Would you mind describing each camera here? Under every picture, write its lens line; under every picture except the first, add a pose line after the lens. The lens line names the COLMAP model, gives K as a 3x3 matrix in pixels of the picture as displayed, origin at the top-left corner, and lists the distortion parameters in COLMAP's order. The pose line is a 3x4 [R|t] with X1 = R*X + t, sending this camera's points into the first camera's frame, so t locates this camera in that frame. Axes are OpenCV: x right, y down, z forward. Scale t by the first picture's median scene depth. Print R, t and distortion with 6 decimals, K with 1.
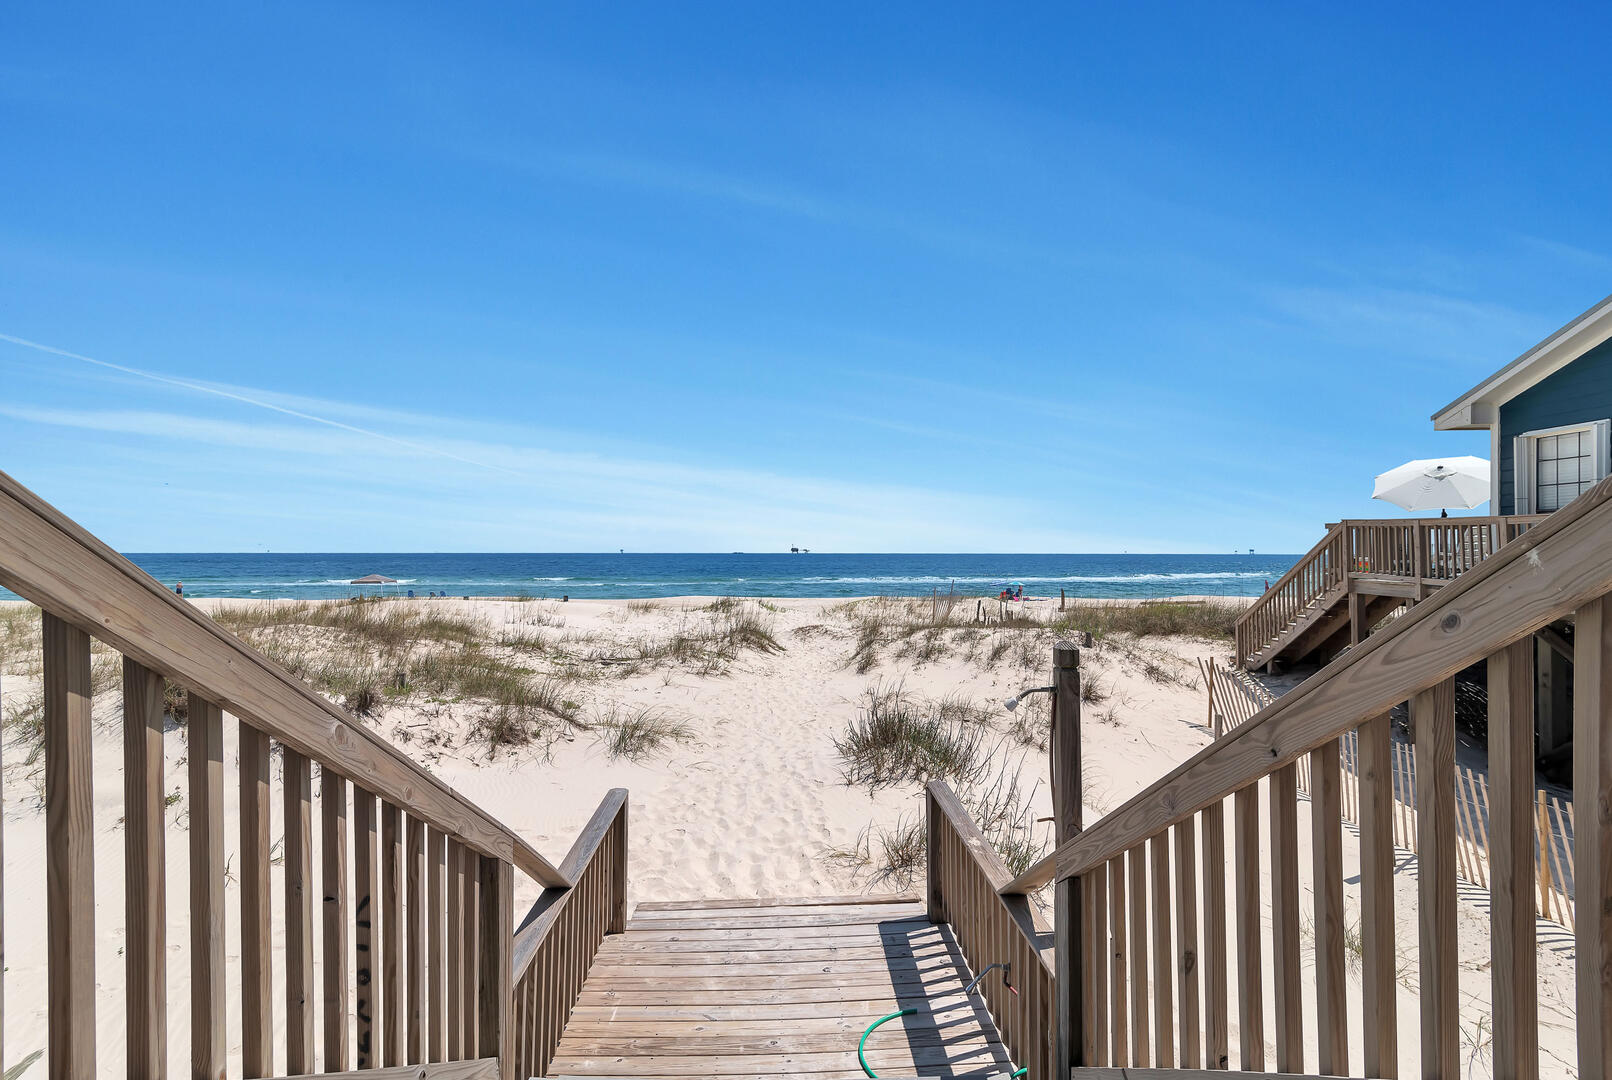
lens RADIAL K [[730.5, 0, 798.2], [0, 730.5, 549.2], [0, 0, 1]] dist [0.003062, -0.000205]
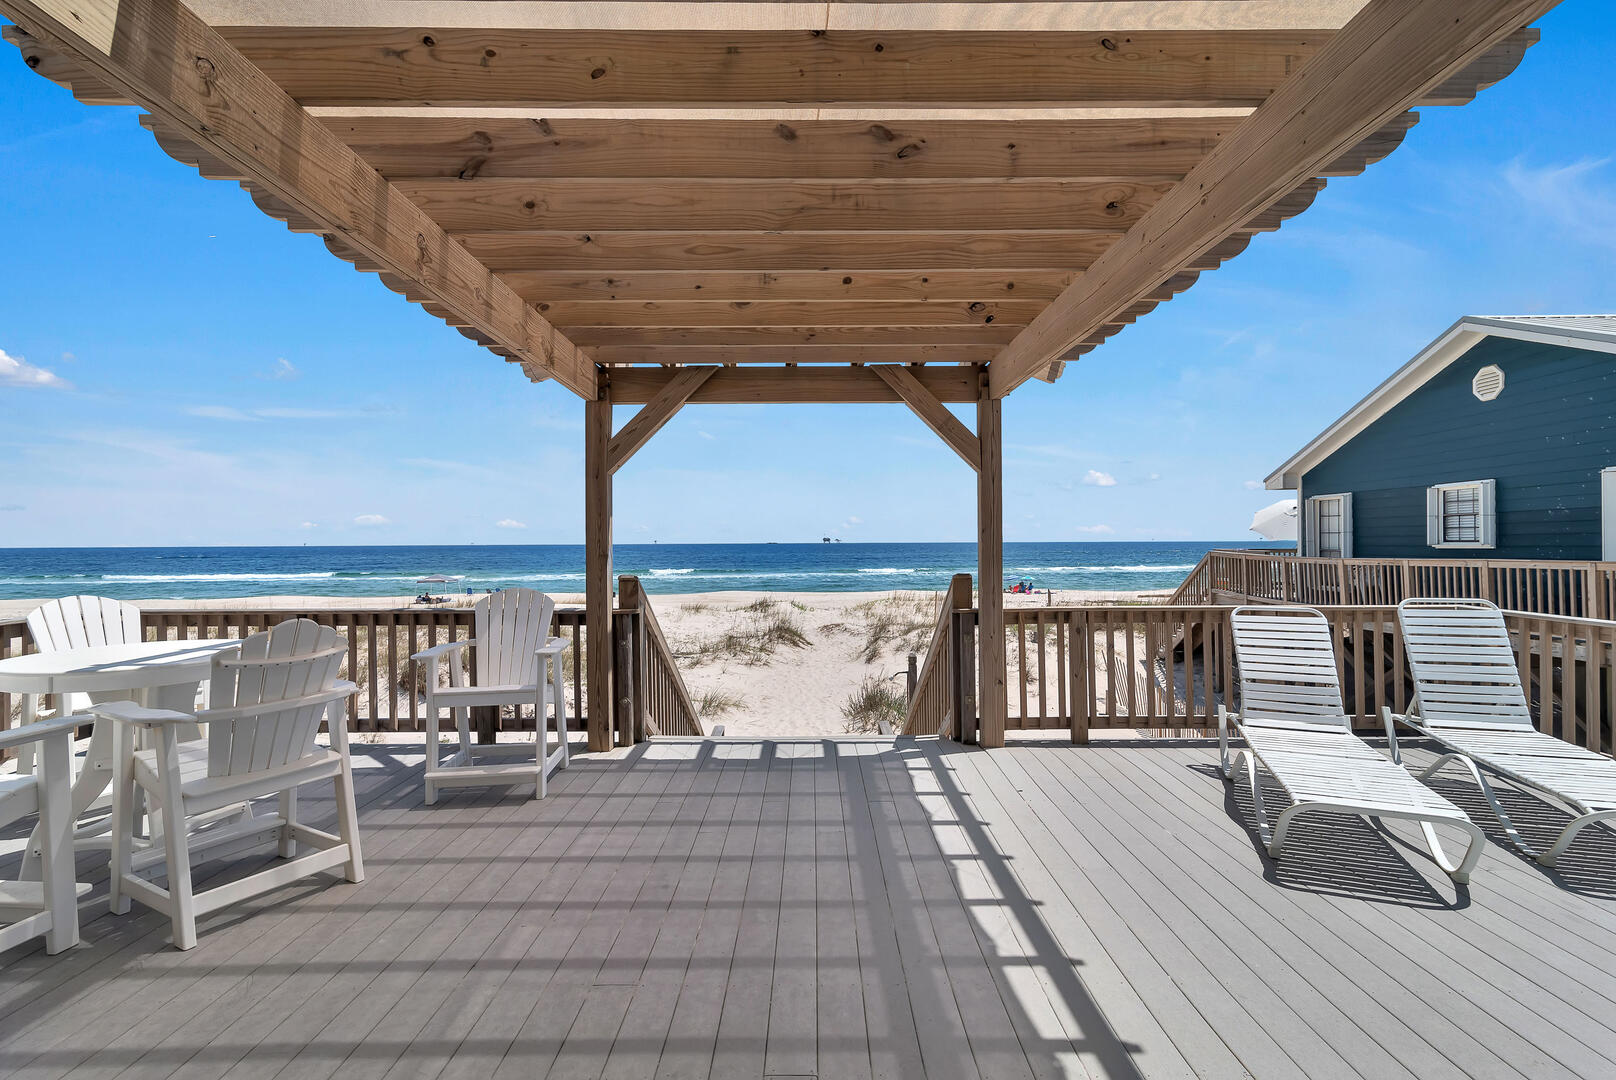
lens RADIAL K [[732.3, 0, 813.3], [0, 732.3, 542.1], [0, 0, 1]] dist [0.003062, -0.000205]
pose [[0.999648, -0.011843, -0.023746, 0.017574], [0.012020, 0.999901, 0.007305, -0.053442], [0.023658, -0.007588, 0.999691, -0.291029]]
